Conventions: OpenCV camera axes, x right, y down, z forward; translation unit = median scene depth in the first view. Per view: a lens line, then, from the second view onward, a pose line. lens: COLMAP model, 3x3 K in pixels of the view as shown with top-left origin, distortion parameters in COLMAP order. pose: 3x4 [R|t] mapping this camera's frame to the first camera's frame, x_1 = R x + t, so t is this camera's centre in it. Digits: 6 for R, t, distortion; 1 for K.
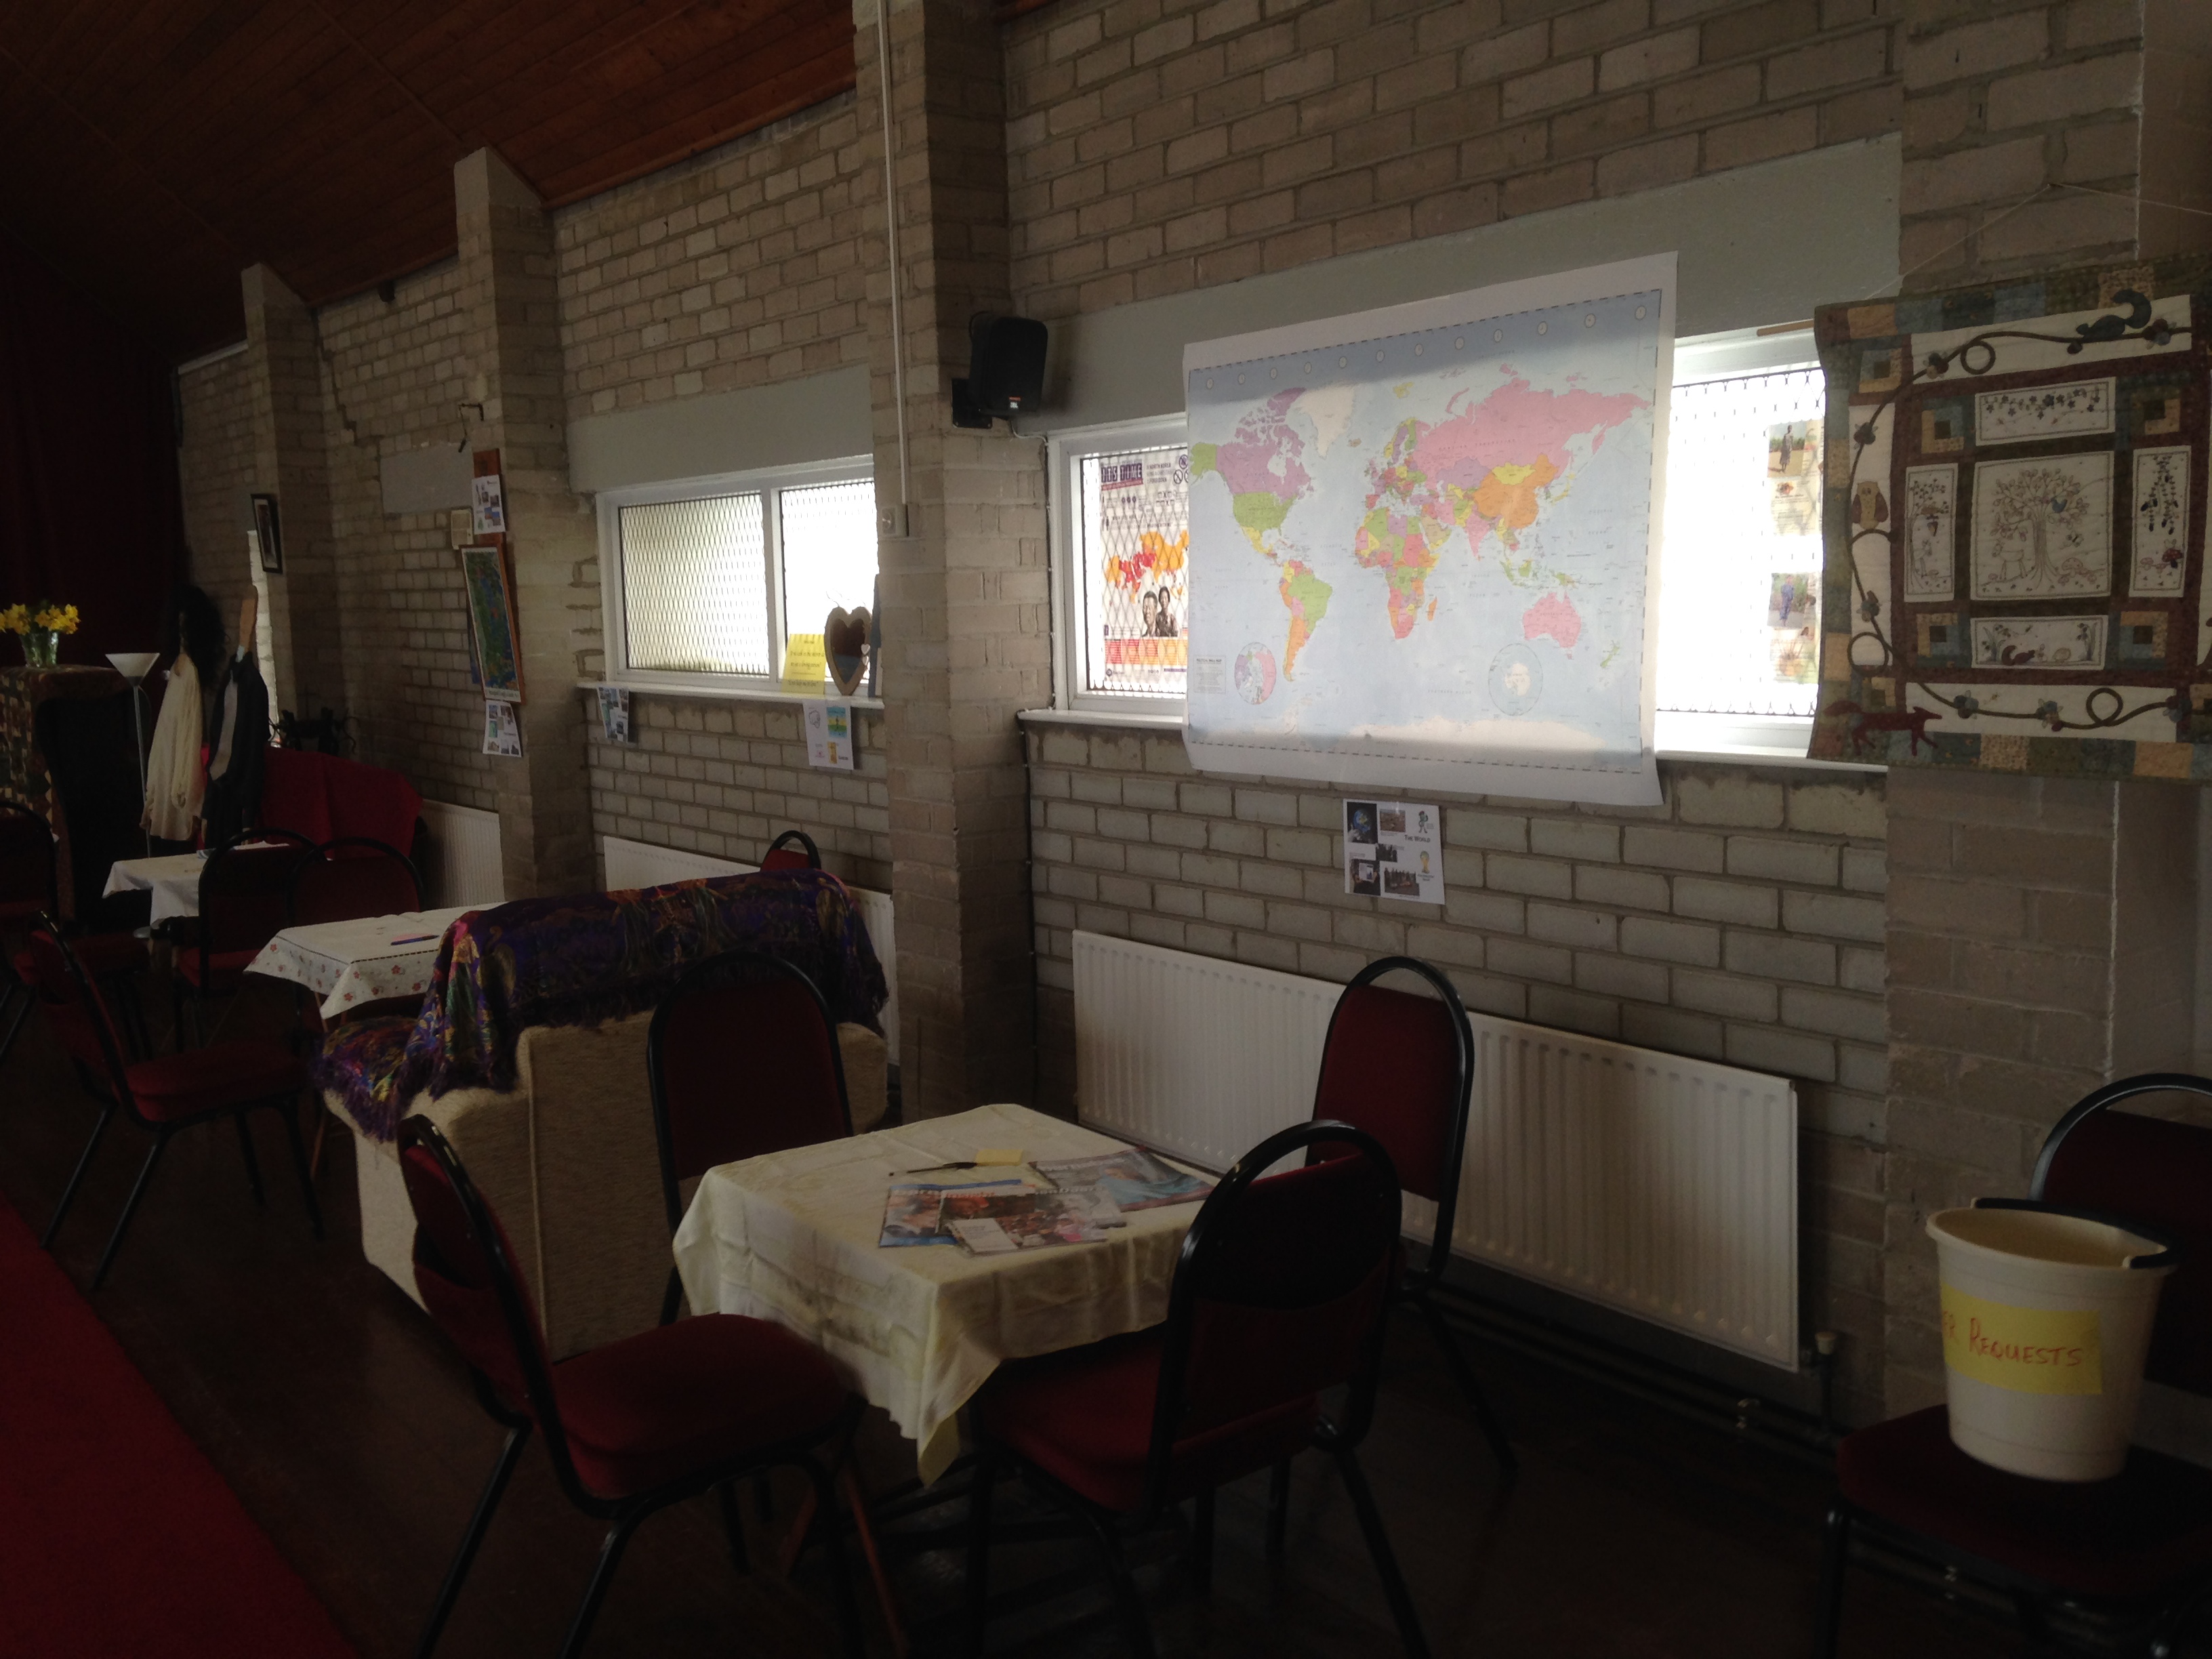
lens RADIAL K [[2002.4, 0, 1100.7], [0, 2002.4, 820.1], [0, 0, 1]] dist [0.102288, 0.000000]
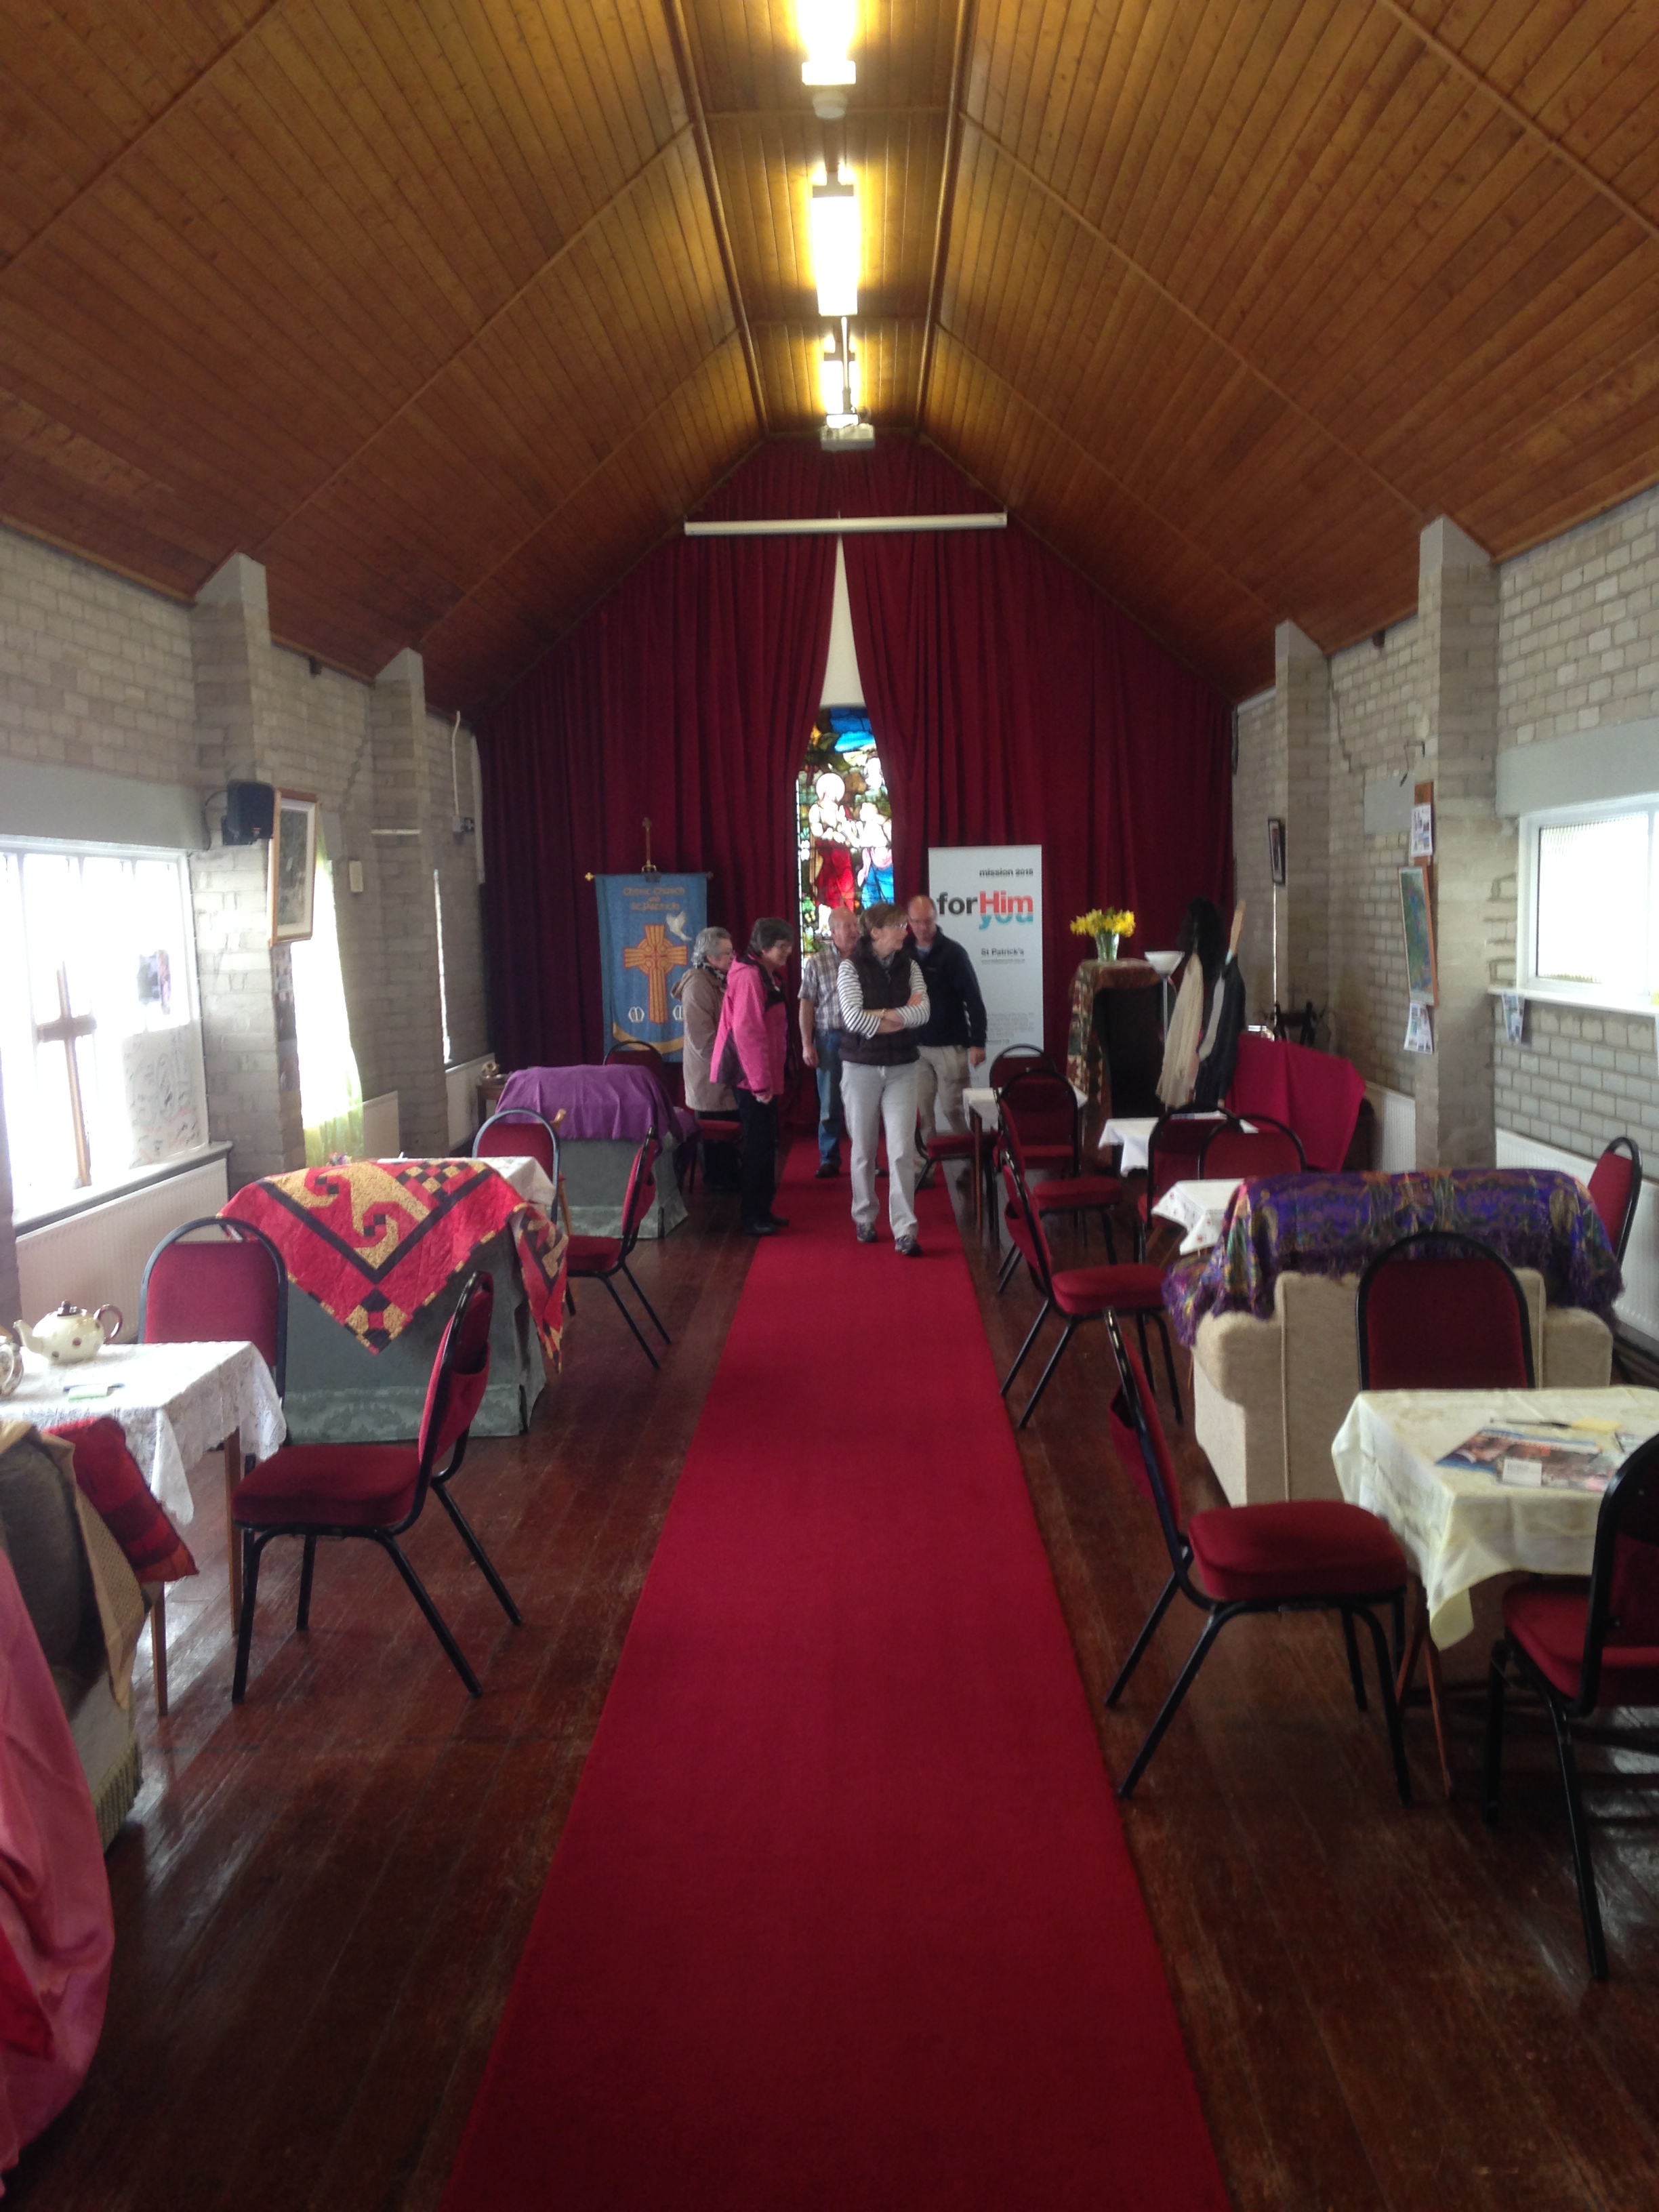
lens RADIAL K [[2002.4, 0, 832.5], [0, 2002.4, 1113.9], [0, 0, 1]] dist [0.102288, 0.000000]
pose [[0.791966, 0.070685, -0.606460, 0.142068], [-0.066736, 0.997346, 0.029094, -0.008455], [0.606907, 0.017432, 0.794582, -0.102708]]
